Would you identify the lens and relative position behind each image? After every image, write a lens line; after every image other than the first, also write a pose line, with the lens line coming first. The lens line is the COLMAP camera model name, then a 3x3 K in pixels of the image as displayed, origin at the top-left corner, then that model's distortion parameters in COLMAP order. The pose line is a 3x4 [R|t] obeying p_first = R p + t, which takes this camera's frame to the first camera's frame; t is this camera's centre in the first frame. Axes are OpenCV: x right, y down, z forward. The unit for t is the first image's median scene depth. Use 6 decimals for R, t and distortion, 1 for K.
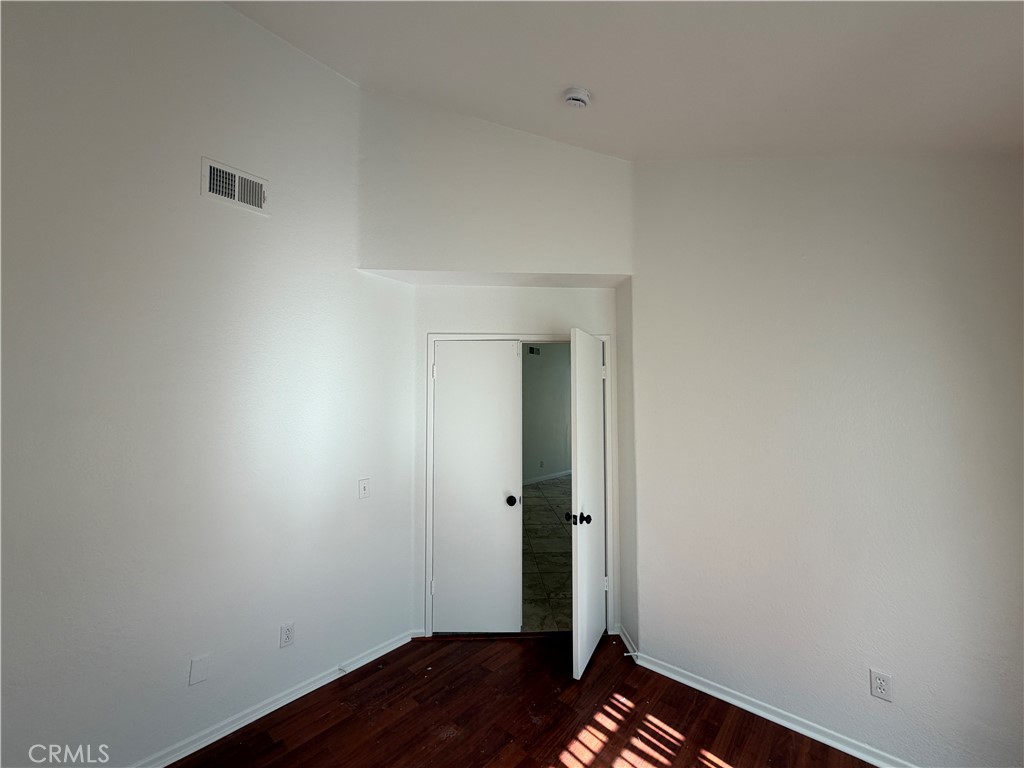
lens RADIAL K [[407.6, 0, 509.9], [0, 407.6, 385.4], [0, 0, 1]] dist [0.000797, 0.000041]
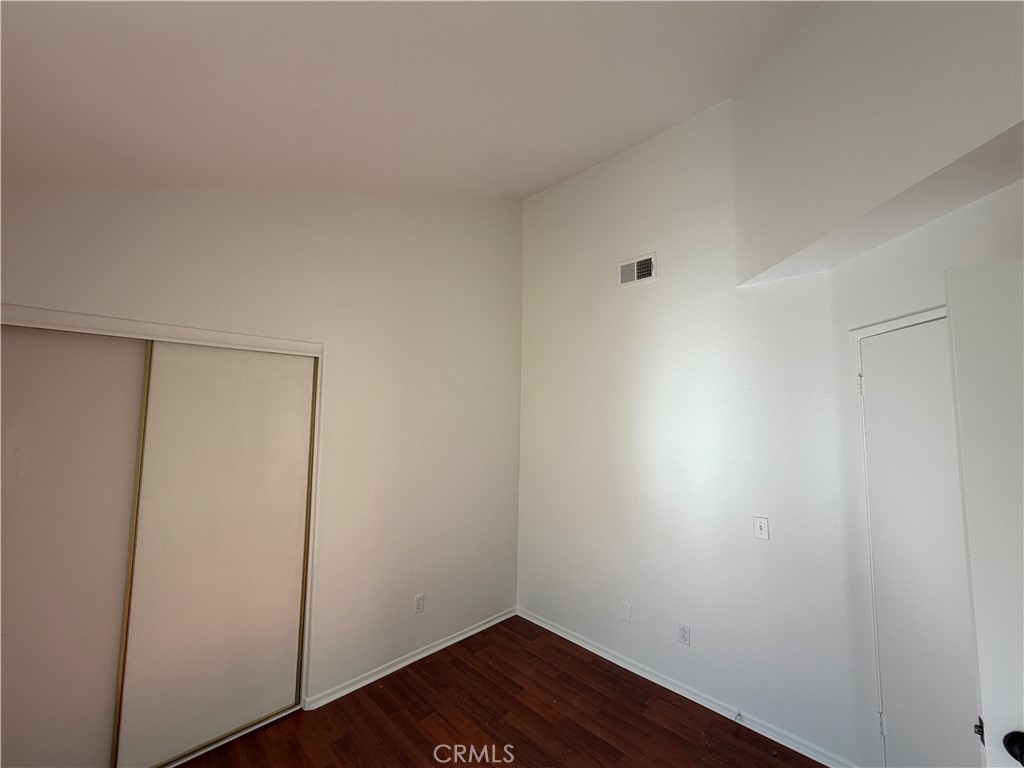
lens RADIAL K [[407.6, 0, 509.9], [0, 407.6, 385.4], [0, 0, 1]] dist [0.000797, 0.000041]
pose [[-0.065441, -0.085859, -0.994156, 0.679986], [0.036192, 0.995432, -0.088352, 0.005566], [0.997200, -0.041763, -0.062035, 0.623113]]
